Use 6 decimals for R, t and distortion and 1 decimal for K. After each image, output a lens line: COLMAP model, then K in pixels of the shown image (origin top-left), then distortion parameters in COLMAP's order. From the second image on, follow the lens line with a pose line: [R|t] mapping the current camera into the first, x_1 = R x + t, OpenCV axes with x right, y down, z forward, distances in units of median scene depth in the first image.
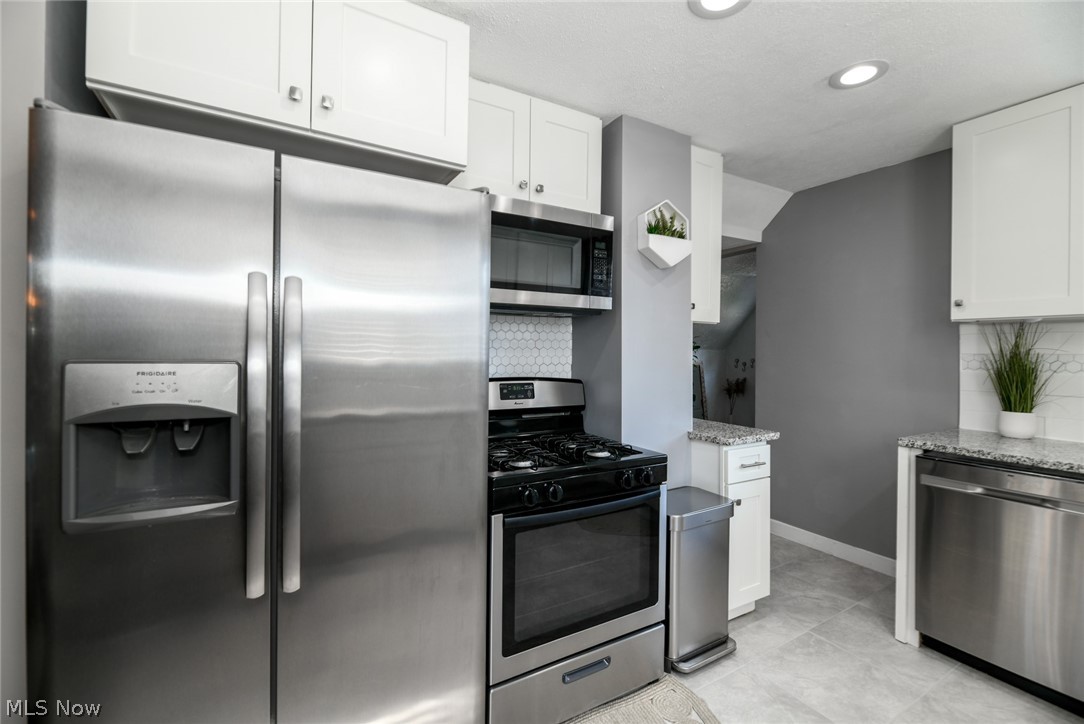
lens RADIAL K [[458.8, 0, 534.9], [0, 458.8, 357.4], [0, 0, 1]] dist [-0.002548, -0.001788]
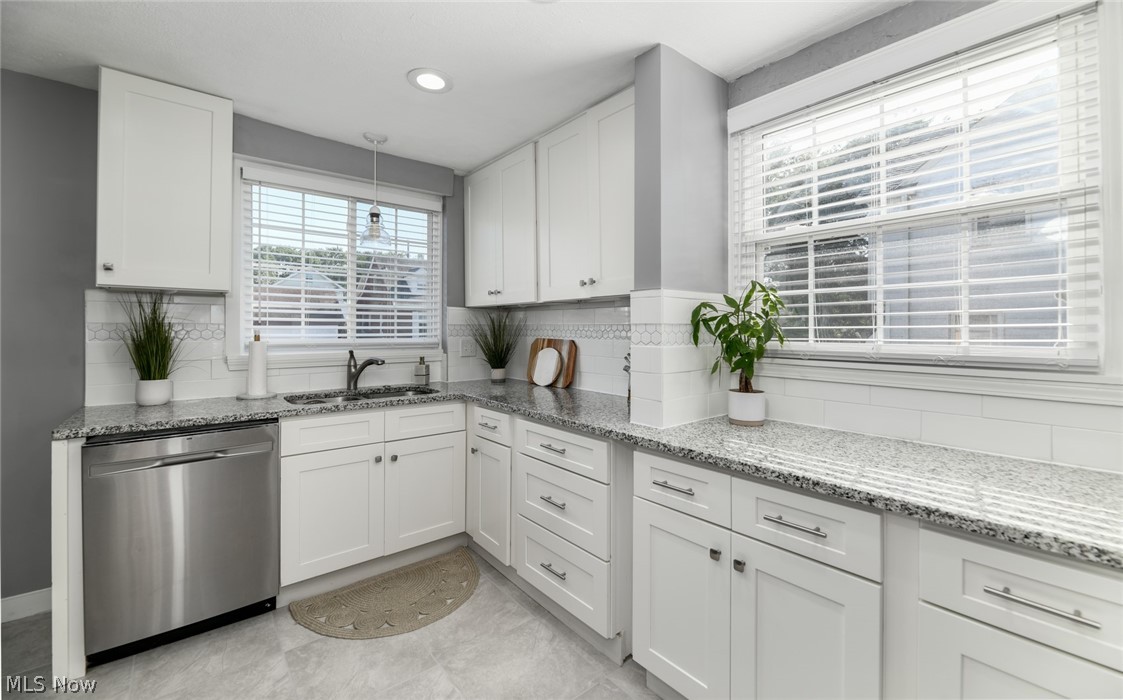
lens RADIAL K [[464.1, 0, 571.0], [0, 464.1, 328.3], [0, 0, 1]] dist [-0.002217, -0.001286]
pose [[-0.185985, -0.006761, 0.982529, -0.144698], [0.004136, 0.999962, 0.007664, -0.000688], [-0.982544, 0.005489, -0.185950, 0.274631]]
